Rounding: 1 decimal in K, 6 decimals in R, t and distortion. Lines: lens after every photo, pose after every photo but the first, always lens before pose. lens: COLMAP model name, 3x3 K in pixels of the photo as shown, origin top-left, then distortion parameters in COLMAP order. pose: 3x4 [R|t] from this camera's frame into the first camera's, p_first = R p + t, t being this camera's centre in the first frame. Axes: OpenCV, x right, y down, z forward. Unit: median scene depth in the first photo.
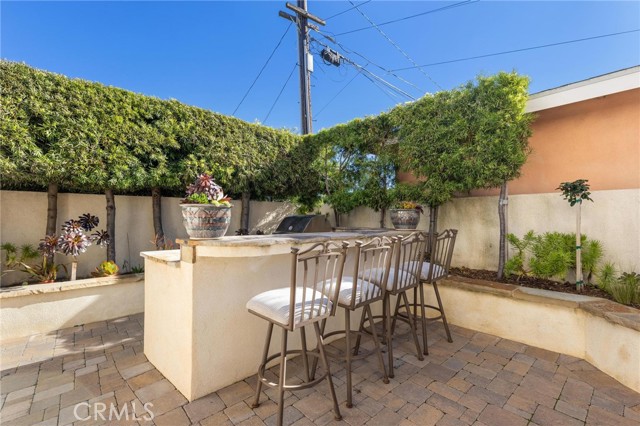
lens RADIAL K [[283.0, 0, 318.8], [0, 283.0, 211.9], [0, 0, 1]] dist [-0.000351, -0.000199]
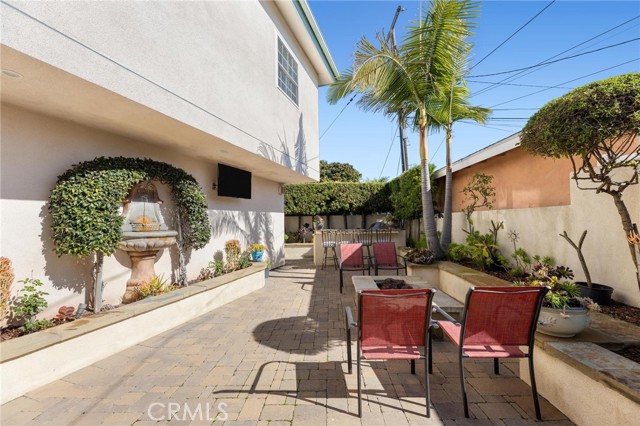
lens RADIAL K [[258.8, 0, 320.7], [0, 258.8, 212.4], [0, 0, 1]] dist [0.011893, -0.000190]
pose [[0.725057, -0.033063, -0.687895, 1.319016], [0.030153, 0.999413, -0.016253, -0.057758], [0.688028, -0.008957, 0.725628, -1.026748]]
